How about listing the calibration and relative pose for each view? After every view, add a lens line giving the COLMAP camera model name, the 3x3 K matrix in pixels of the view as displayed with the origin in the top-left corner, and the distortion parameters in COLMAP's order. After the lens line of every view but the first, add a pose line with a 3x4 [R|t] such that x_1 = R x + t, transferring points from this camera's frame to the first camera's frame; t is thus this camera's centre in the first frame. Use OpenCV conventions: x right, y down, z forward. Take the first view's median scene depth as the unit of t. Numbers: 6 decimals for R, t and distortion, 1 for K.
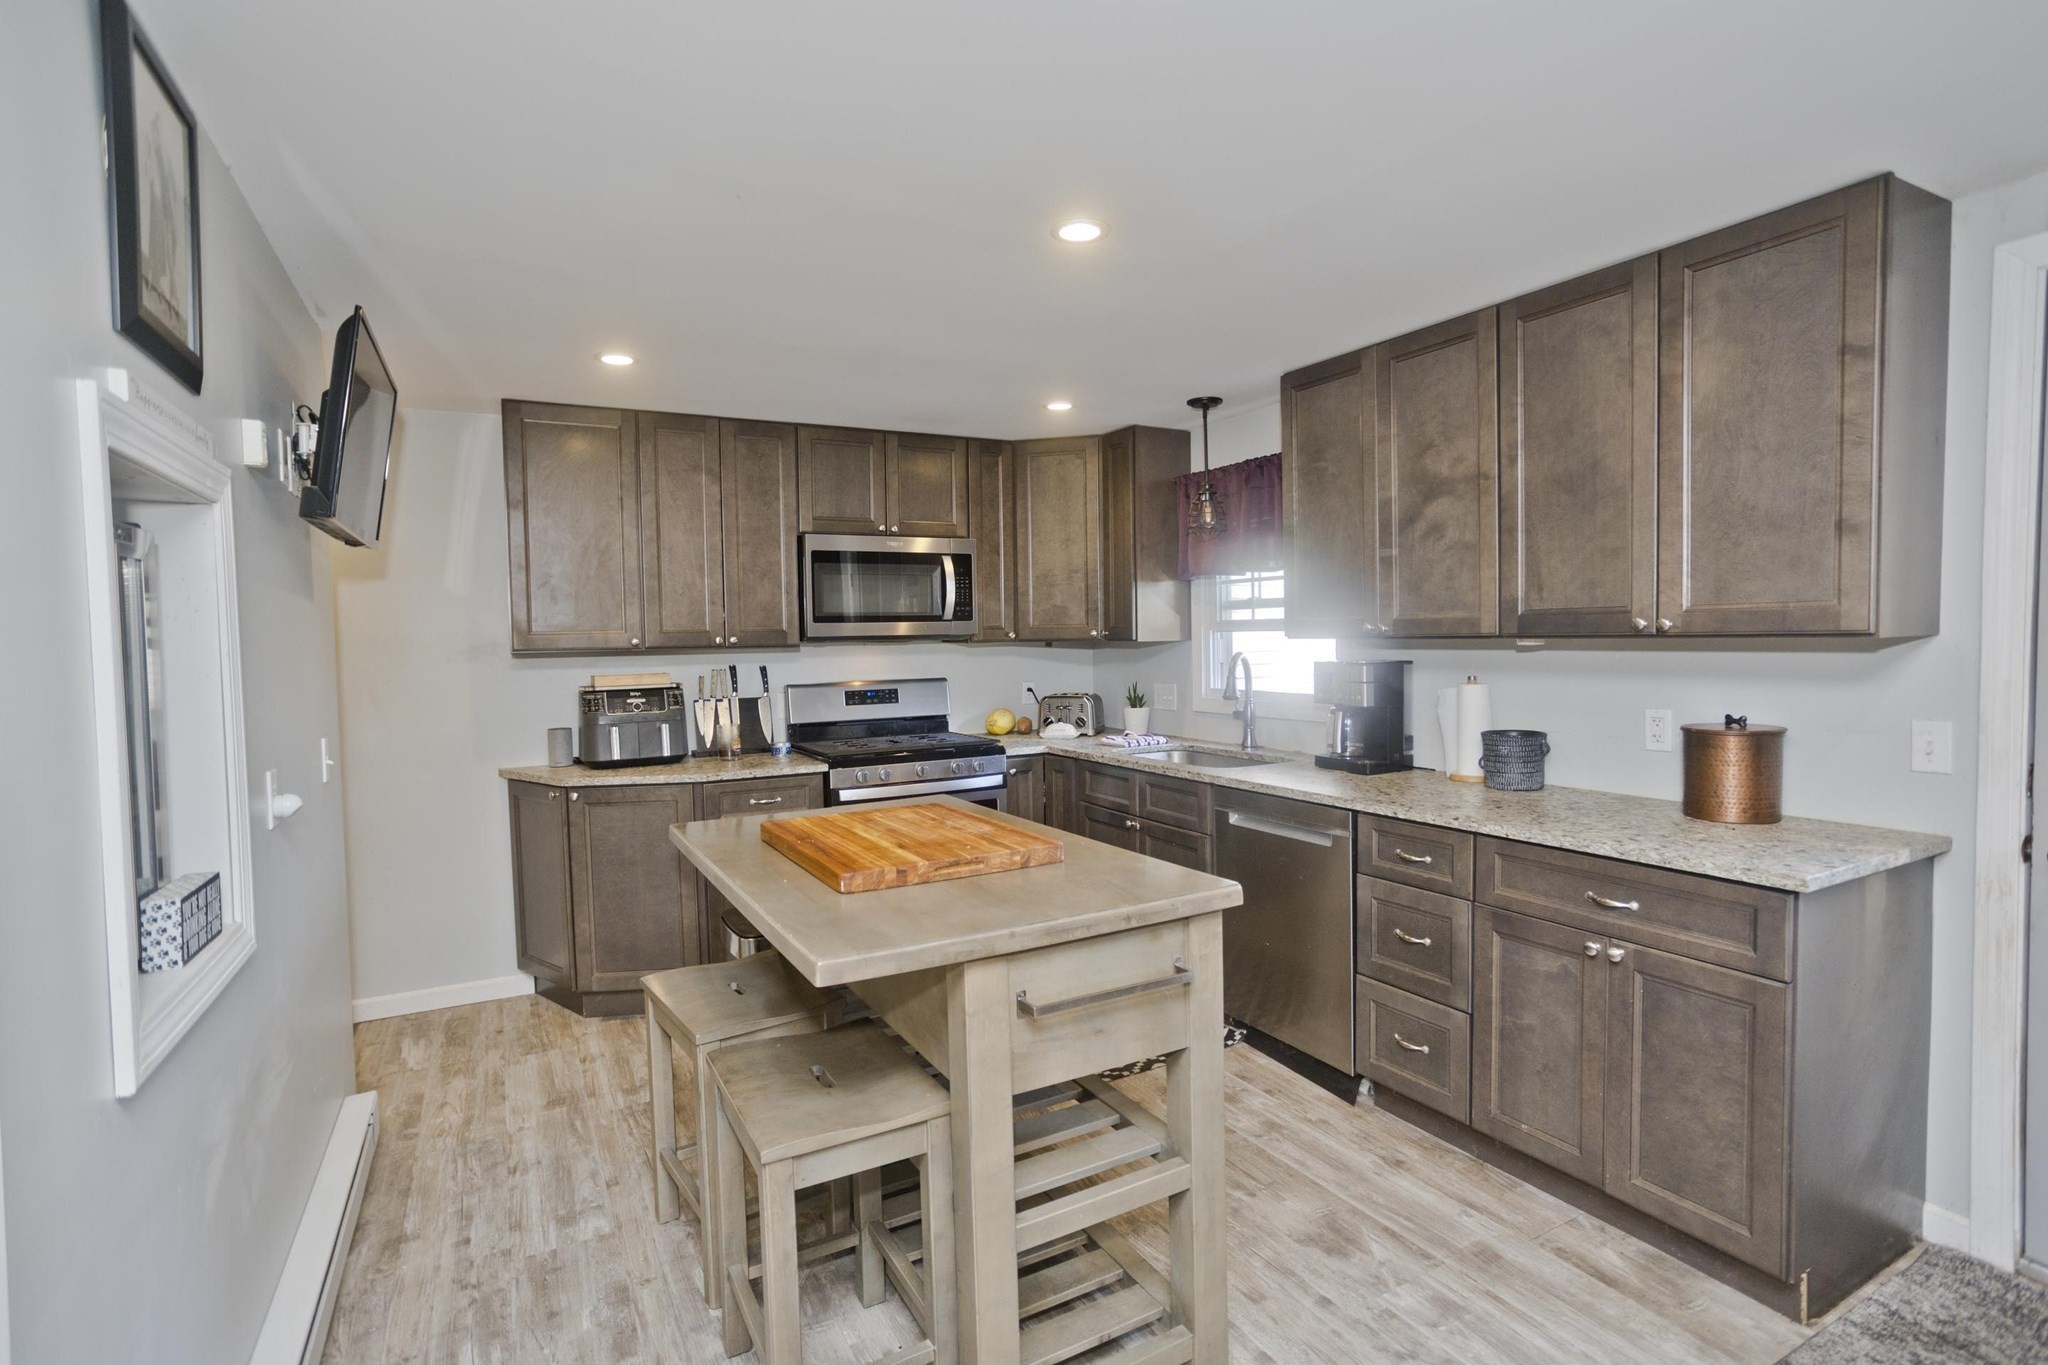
lens RADIAL K [[990.7, 0, 1033.8], [0, 990.7, 680.5], [0, 0, 1]] dist [-0.055186, 0.035423]
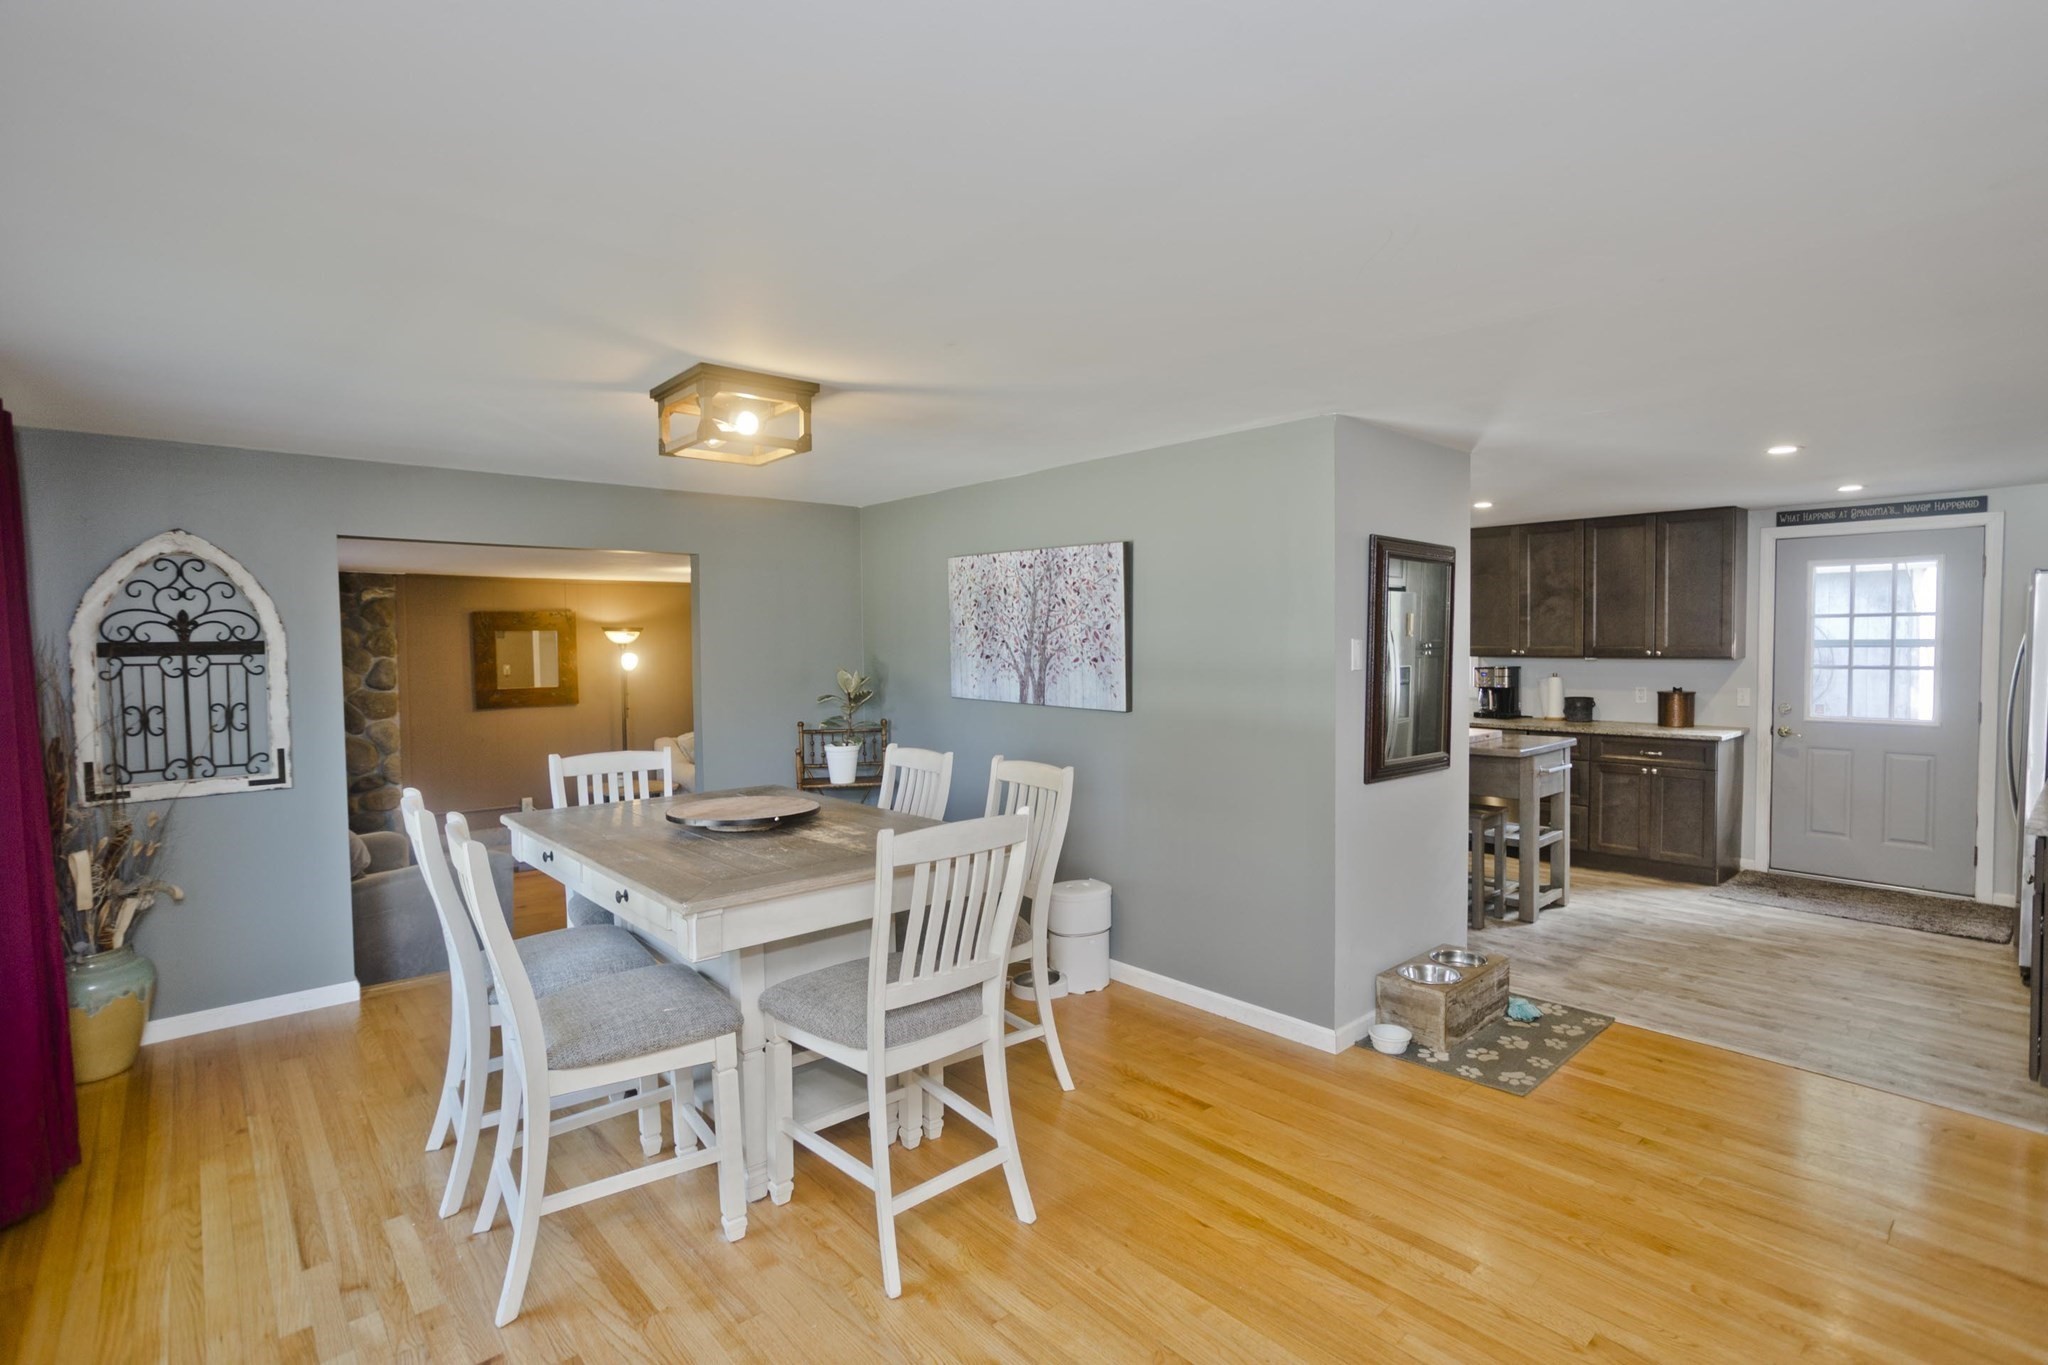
lens RADIAL K [[990.7, 0, 1033.8], [0, 990.7, 680.5], [0, 0, 1]] dist [-0.055186, 0.035423]
pose [[0.975838, -0.001310, 0.218490, -1.468567], [0.002515, 0.999983, -0.005236, 0.024683], [-0.218479, 0.005659, 0.975825, -1.126917]]
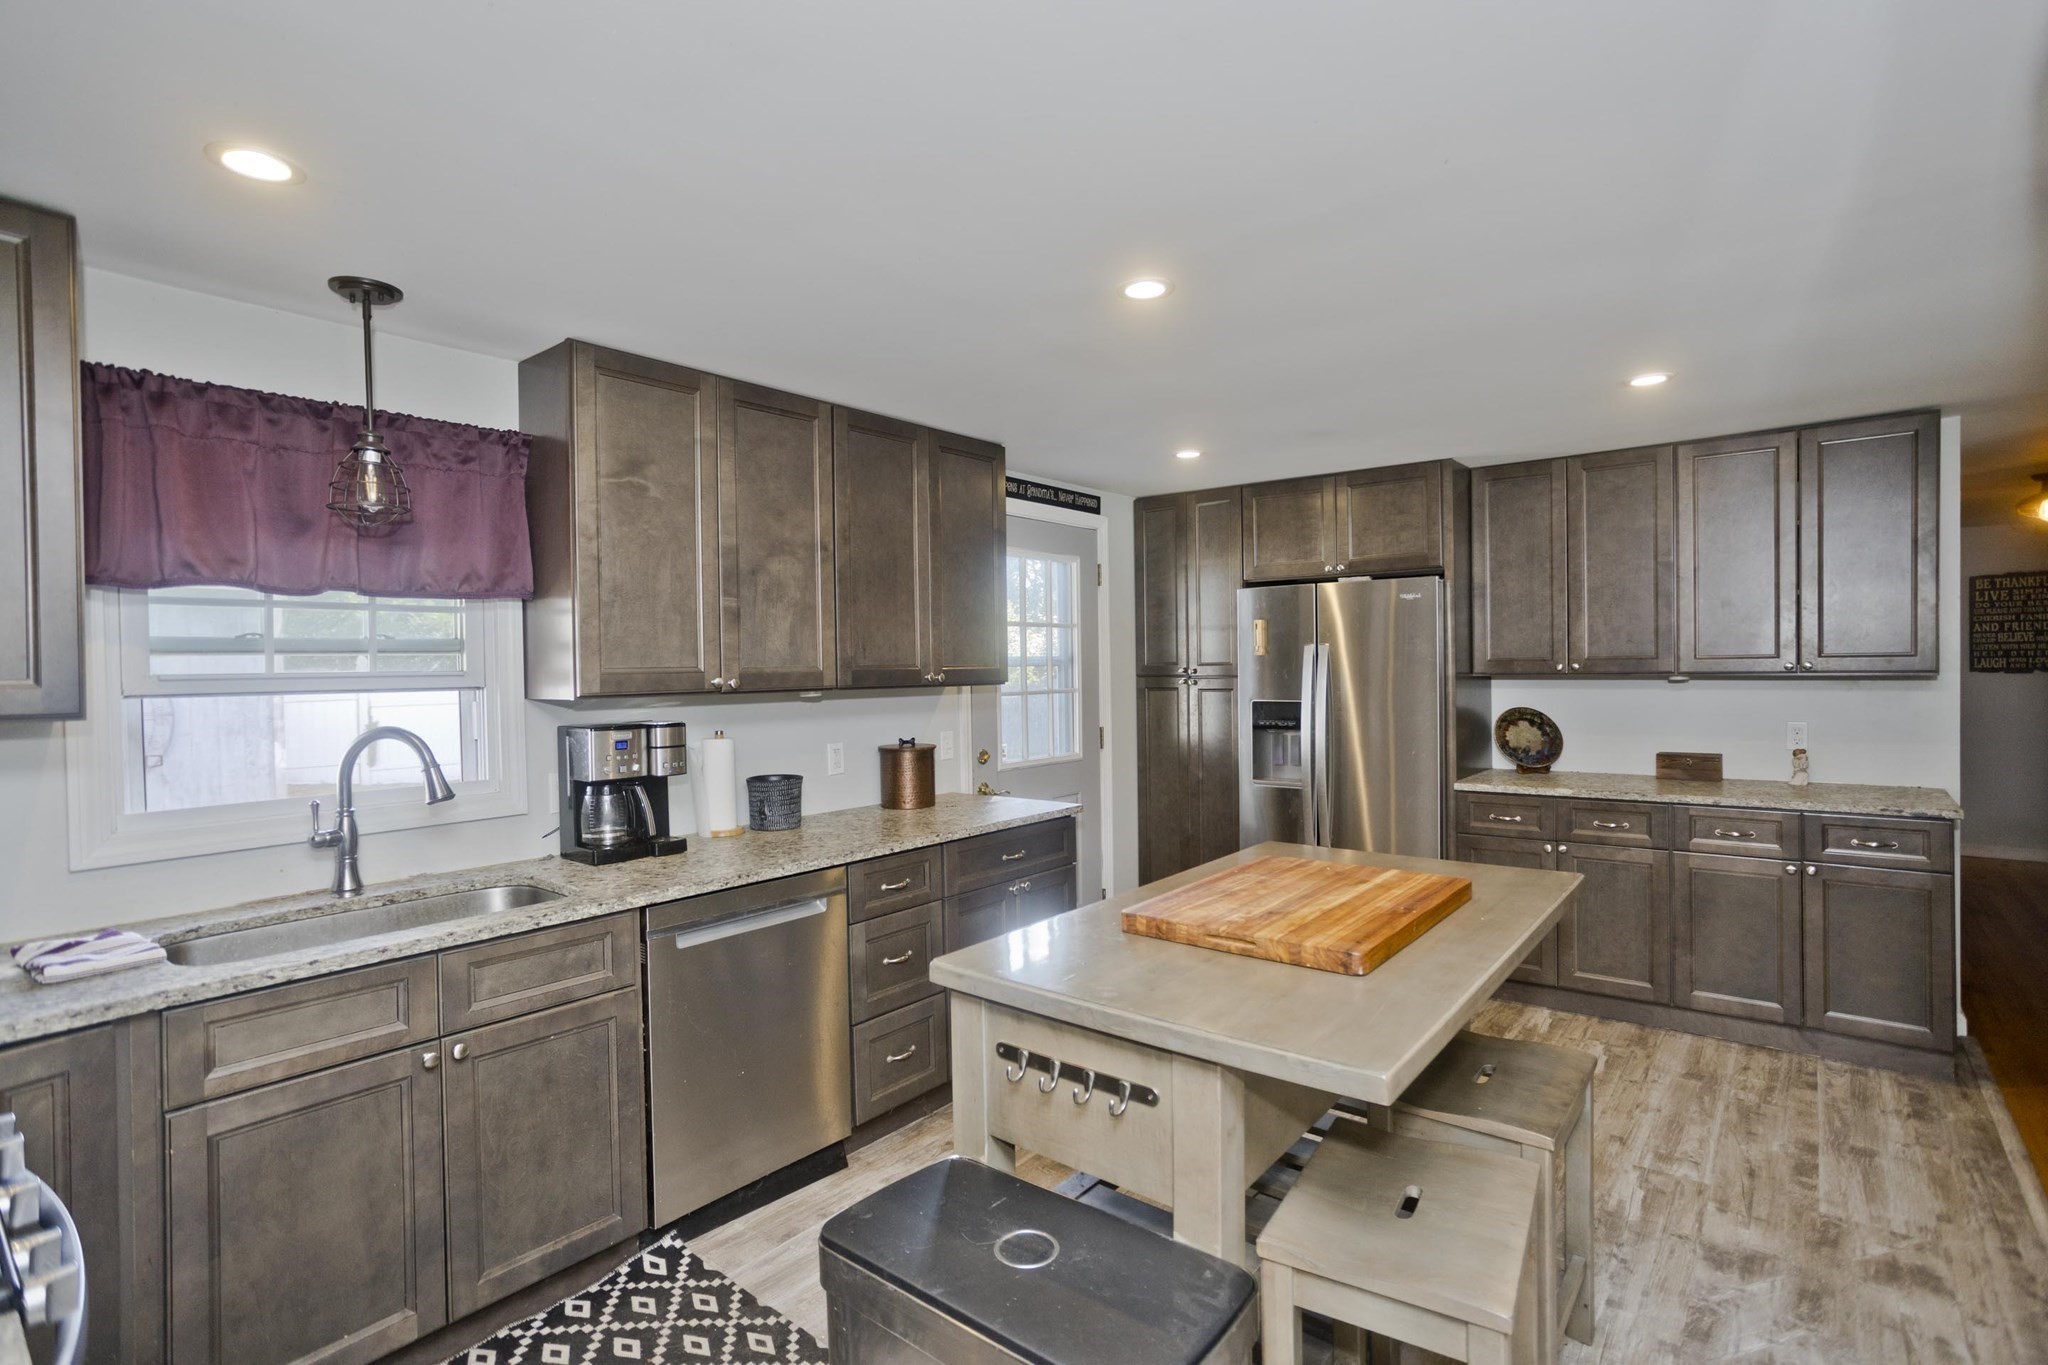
lens RADIAL K [[988.3, 0, 1027.6], [0, 988.3, 678.1], [0, 0, 1]] dist [-0.052608, 0.035173]
pose [[-0.374268, 0.010300, 0.927263, -0.732892], [0.062207, 0.997965, 0.014023, -0.063917], [-0.925232, 0.062931, -0.374147, 1.312399]]
